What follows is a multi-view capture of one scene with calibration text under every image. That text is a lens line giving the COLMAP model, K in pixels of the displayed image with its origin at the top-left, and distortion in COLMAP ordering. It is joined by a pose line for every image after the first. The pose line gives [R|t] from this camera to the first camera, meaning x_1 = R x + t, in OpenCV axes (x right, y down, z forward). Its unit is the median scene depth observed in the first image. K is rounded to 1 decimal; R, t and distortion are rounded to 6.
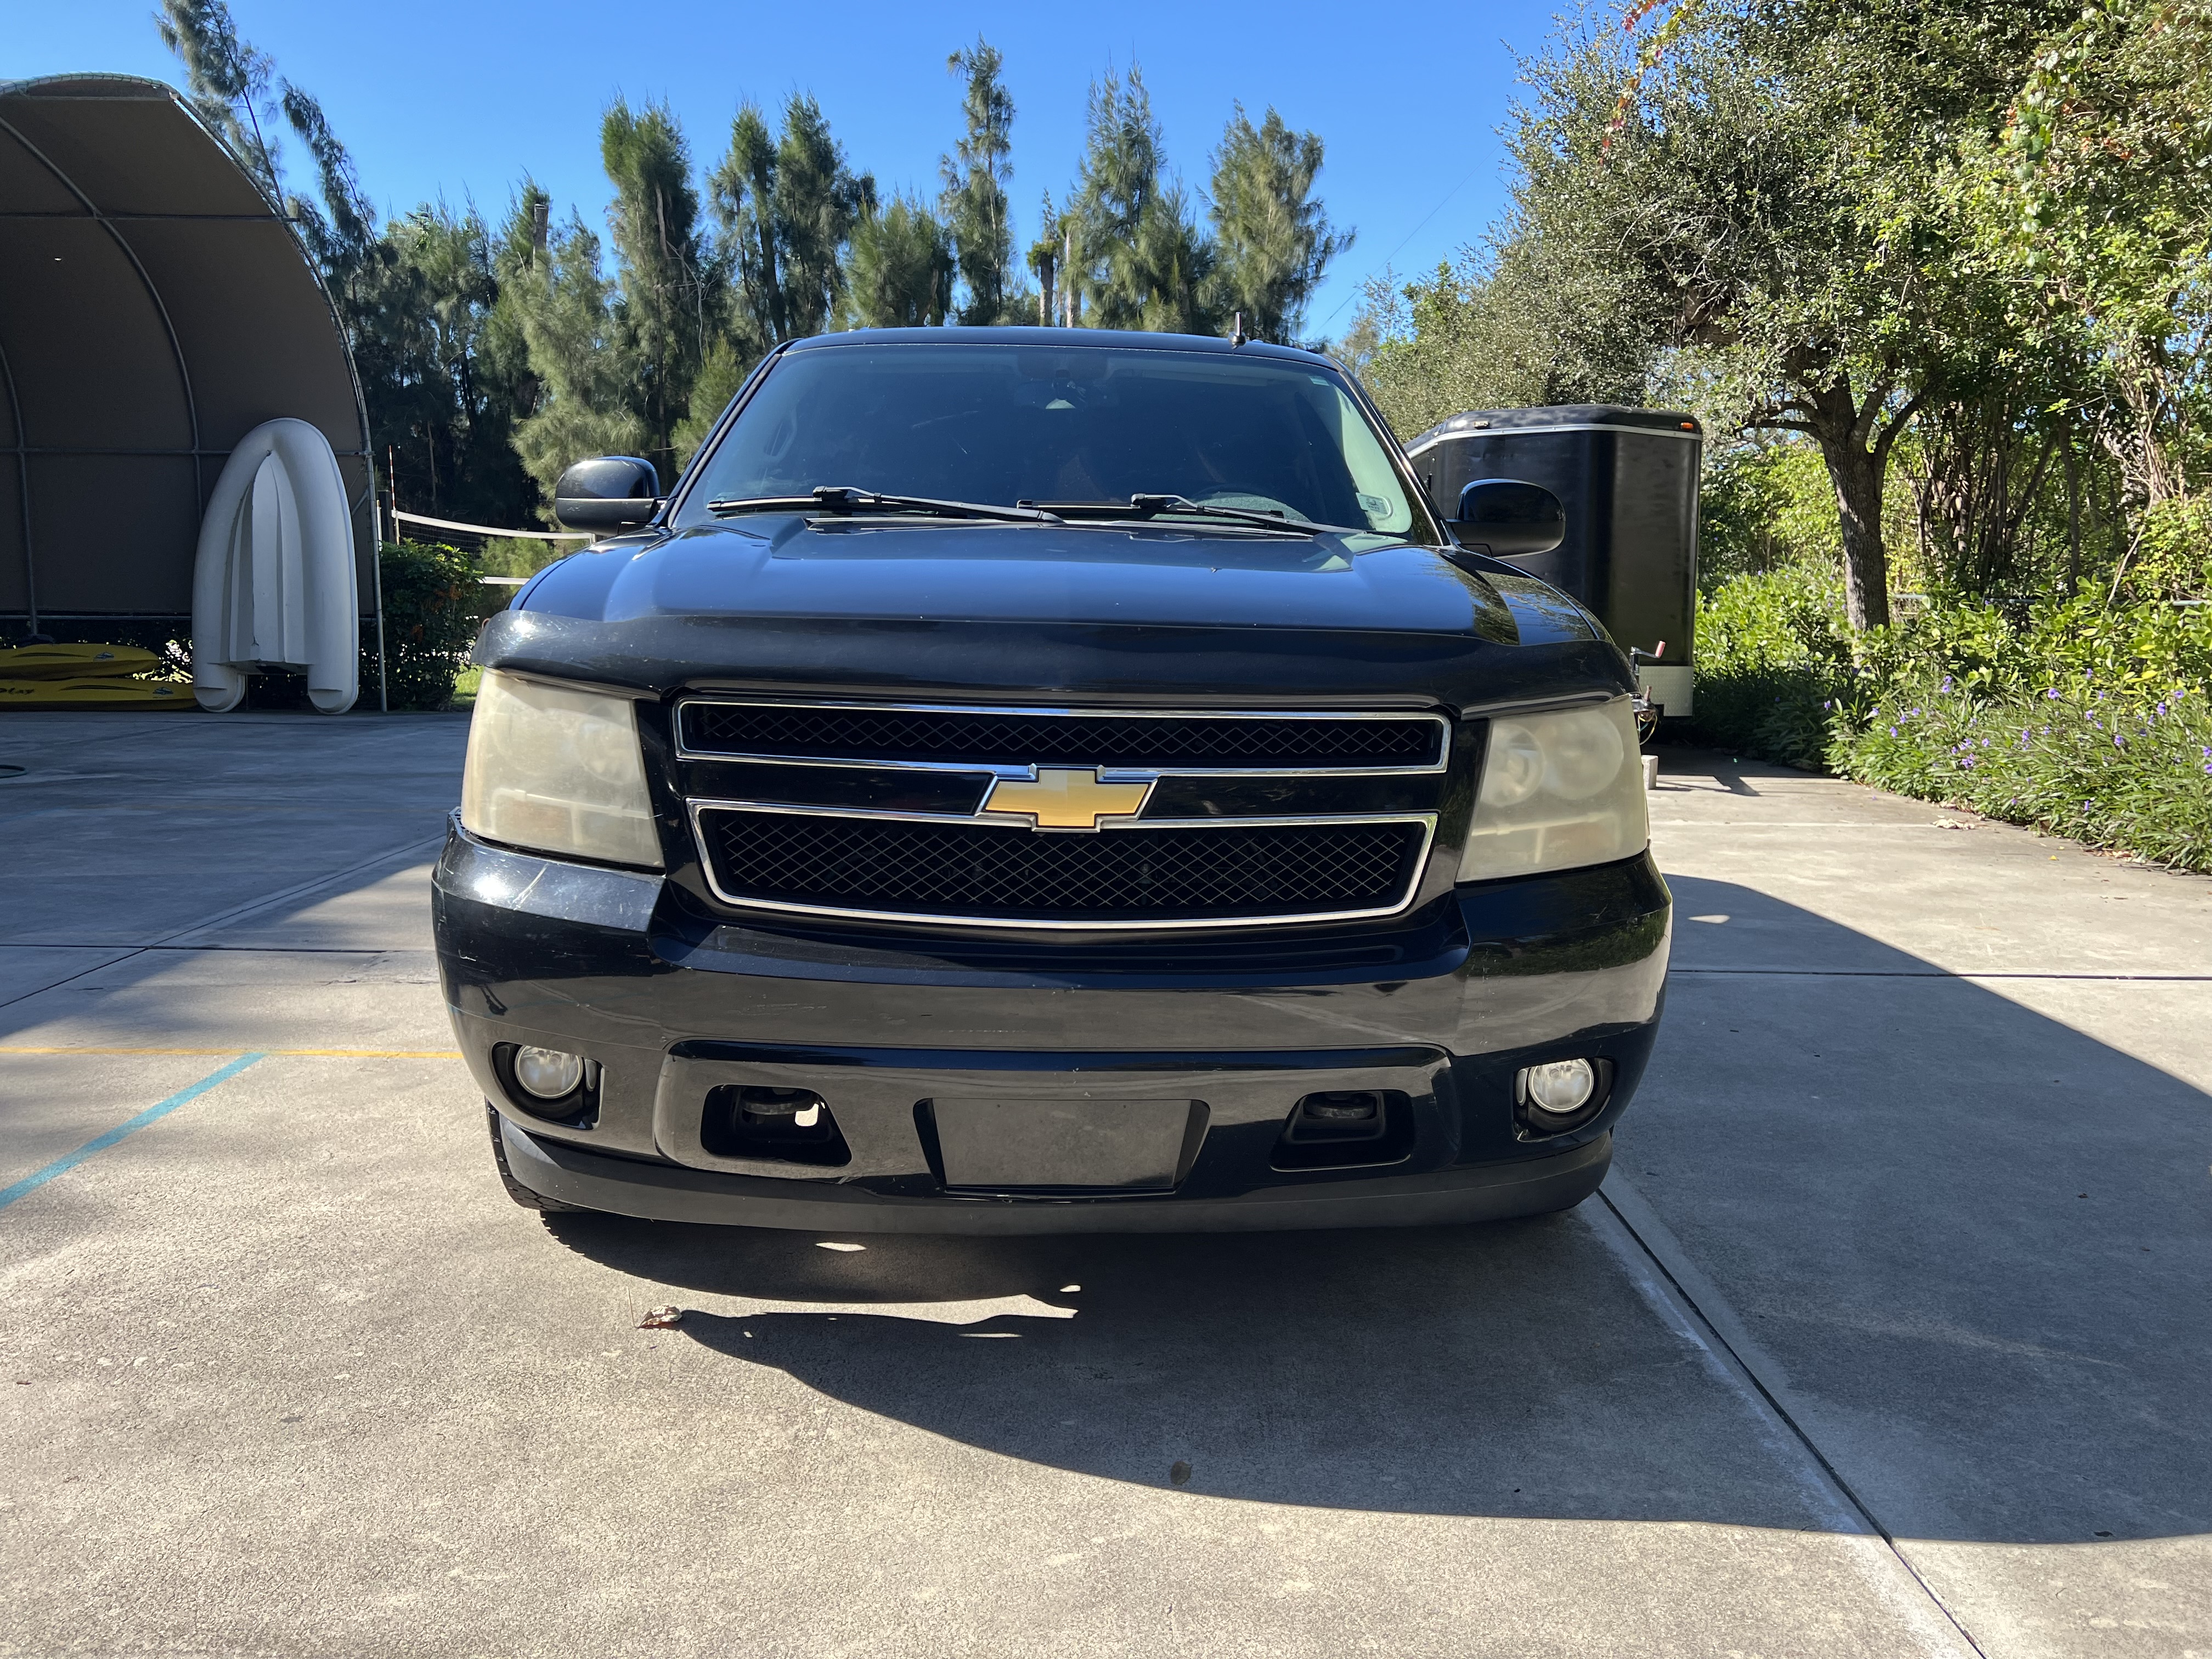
lens RADIAL K [[1631.4, 0, 1101.4], [0, 1631.4, 830.3], [0, 0, 1]] dist [0.051314, -0.050844]
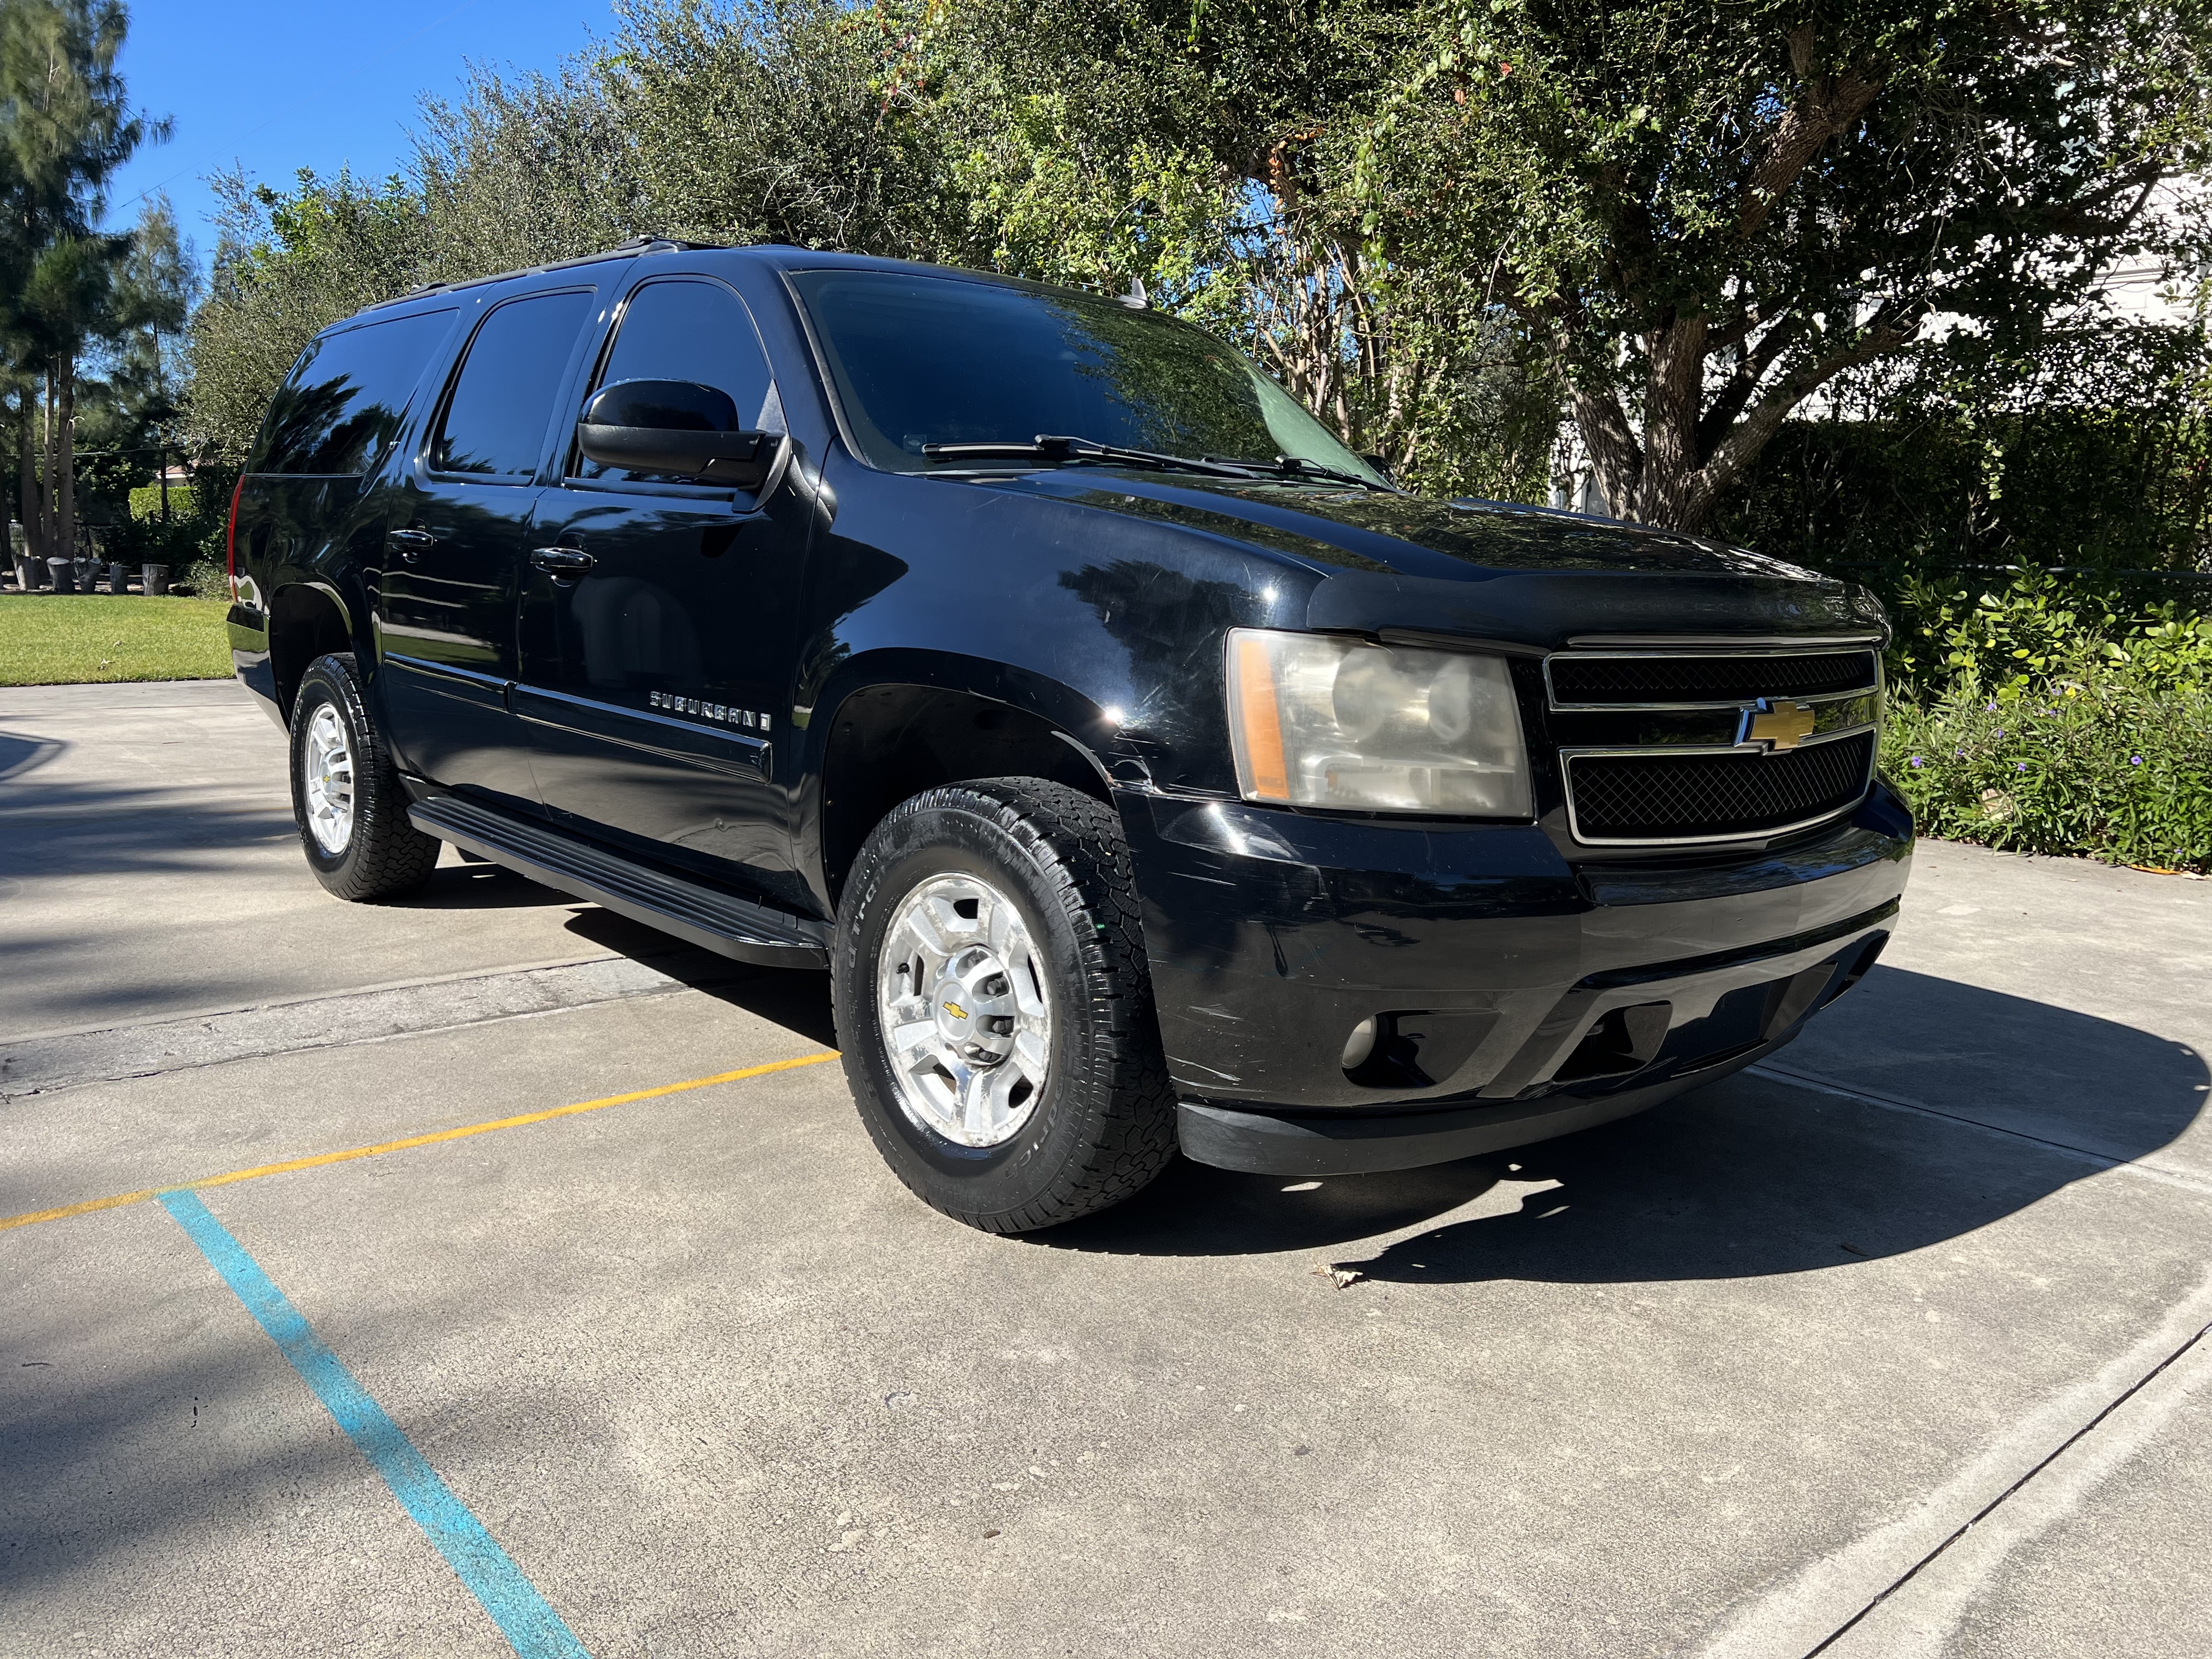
lens RADIAL K [[1631.4, 0, 1101.4], [0, 1631.4, 830.3], [0, 0, 1]] dist [0.051314, -0.050844]
pose [[0.775710, -0.100456, 0.623043, -0.235784], [0.080017, 0.994938, 0.060795, -0.011373], [-0.625996, 0.002695, 0.779821, 0.074248]]
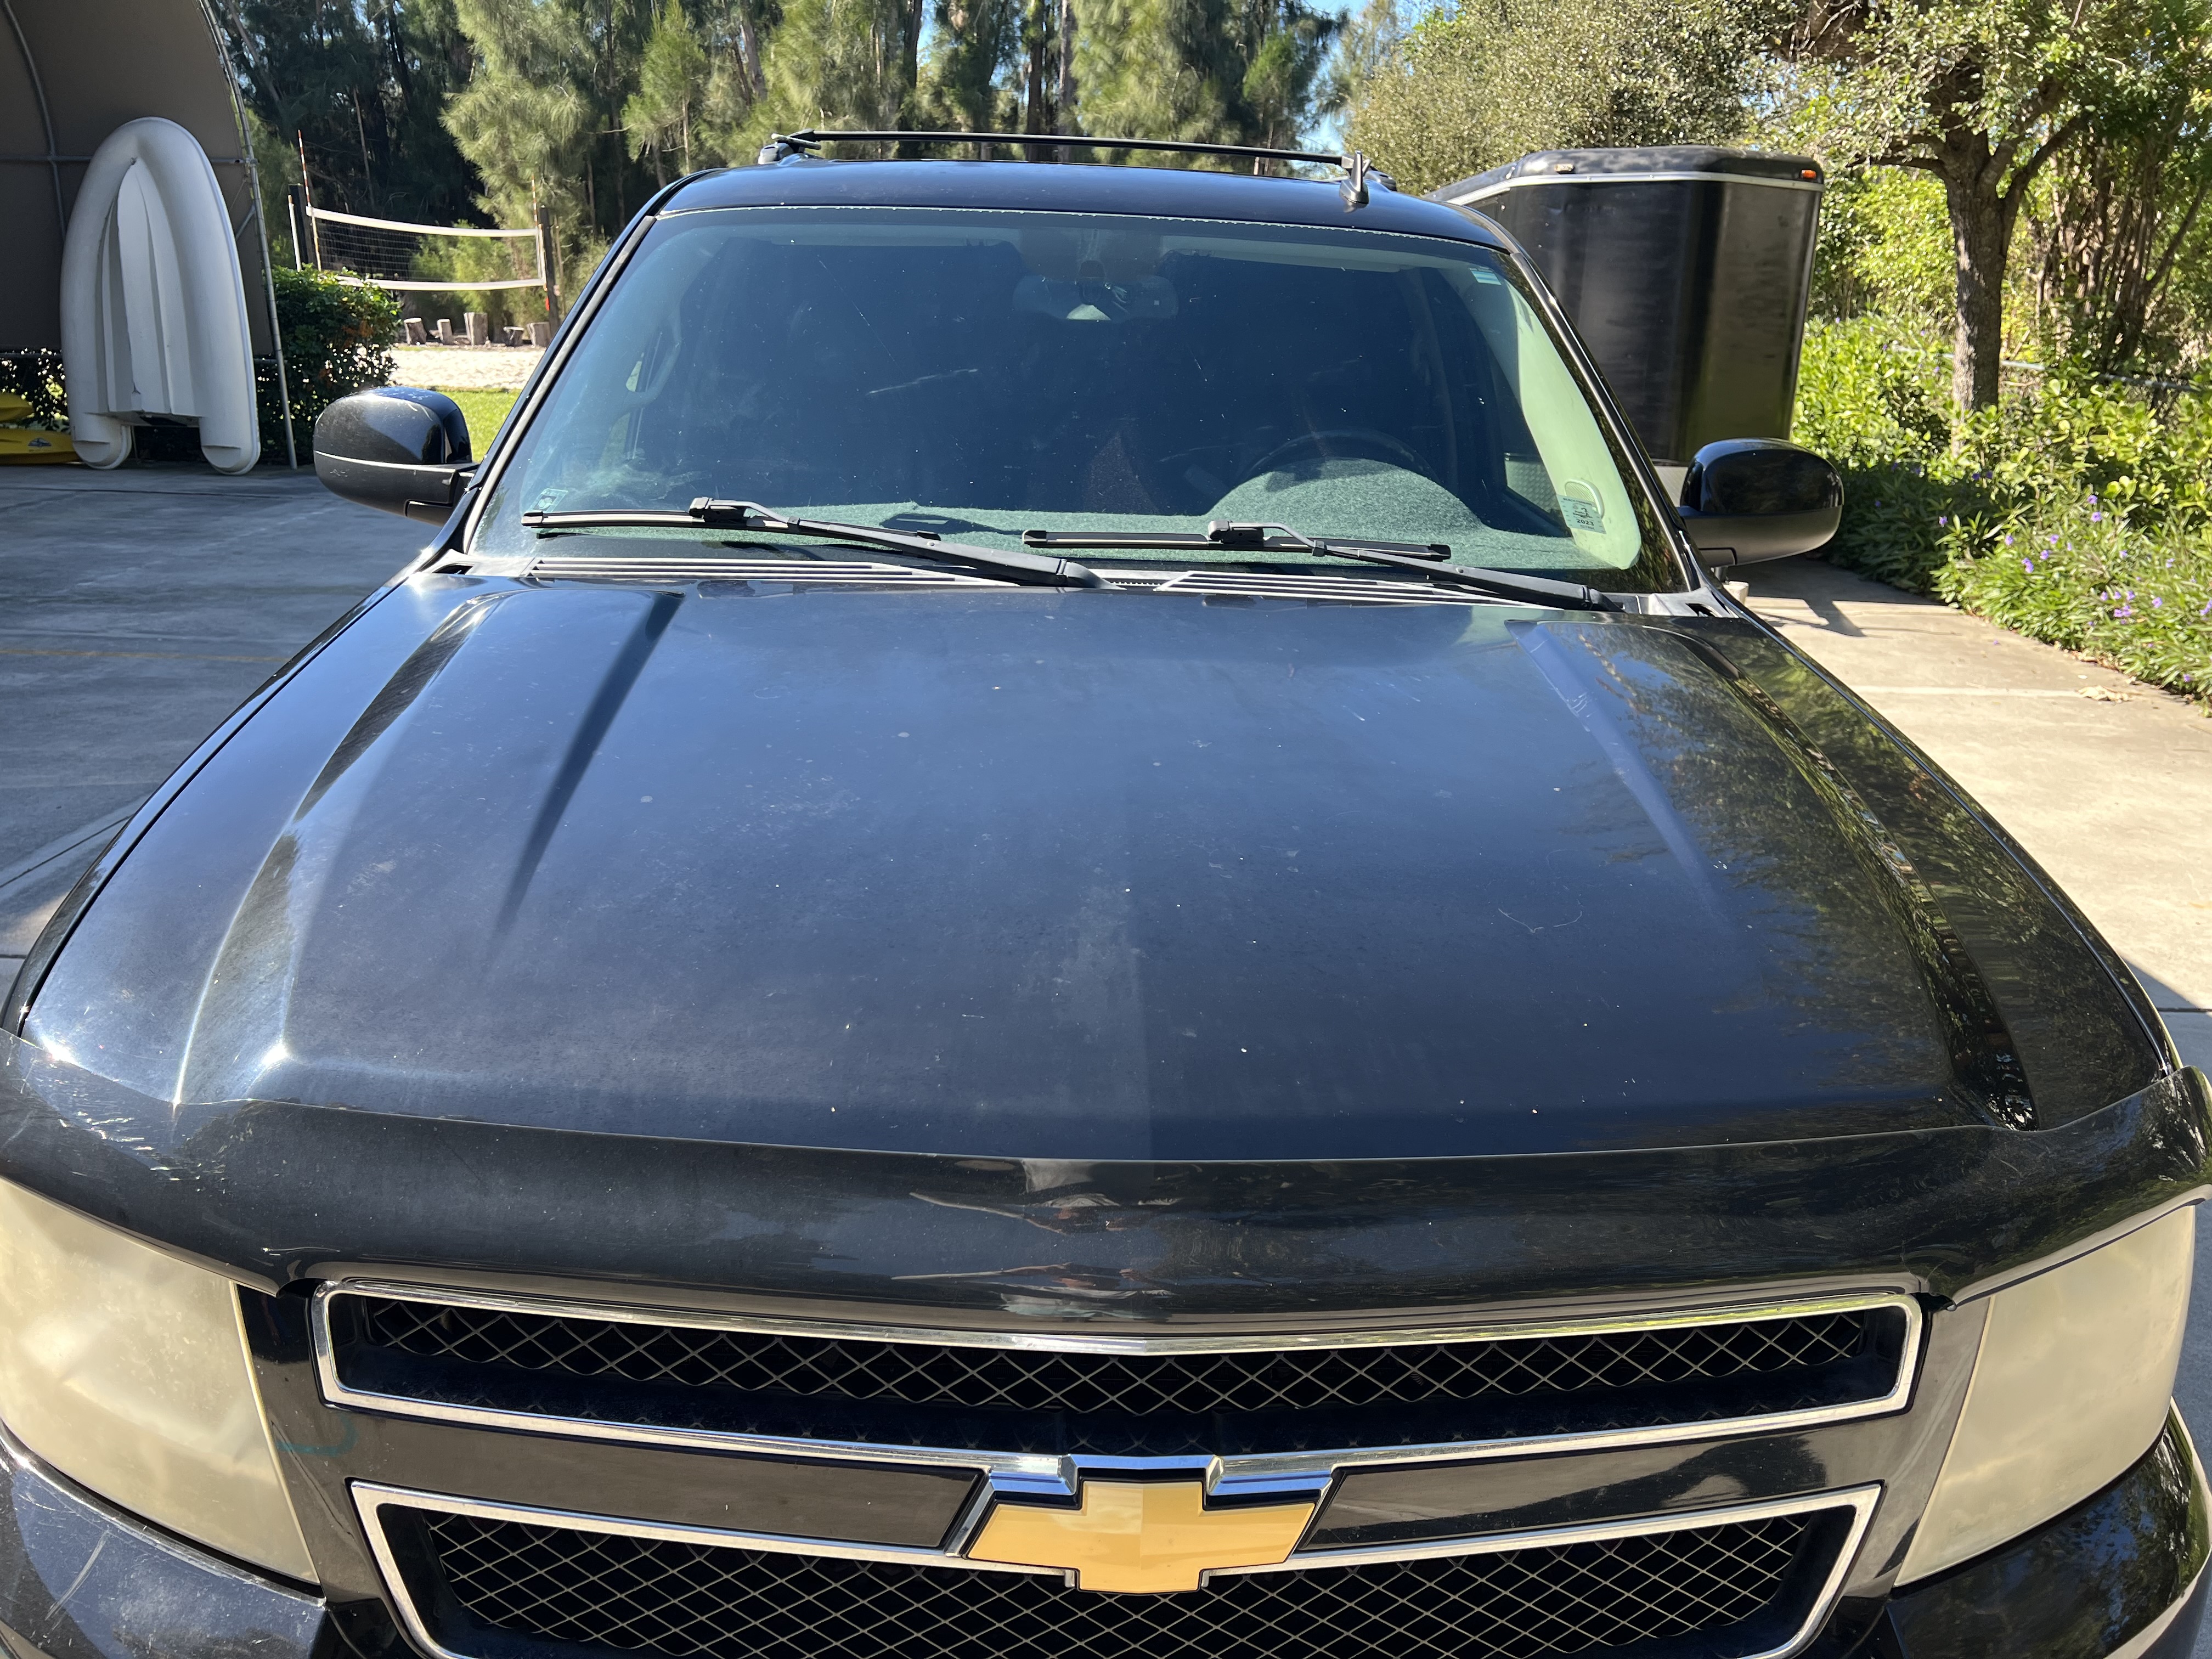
lens RADIAL K [[1631.4, 0, 1101.4], [0, 1631.4, 830.3], [0, 0, 1]] dist [0.051314, -0.050844]
pose [[0.999856, 0.013495, 0.010281, -0.008245], [-0.015119, 0.983717, 0.179086, -0.061633], [-0.007697, -0.179215, 0.983780, 0.114582]]
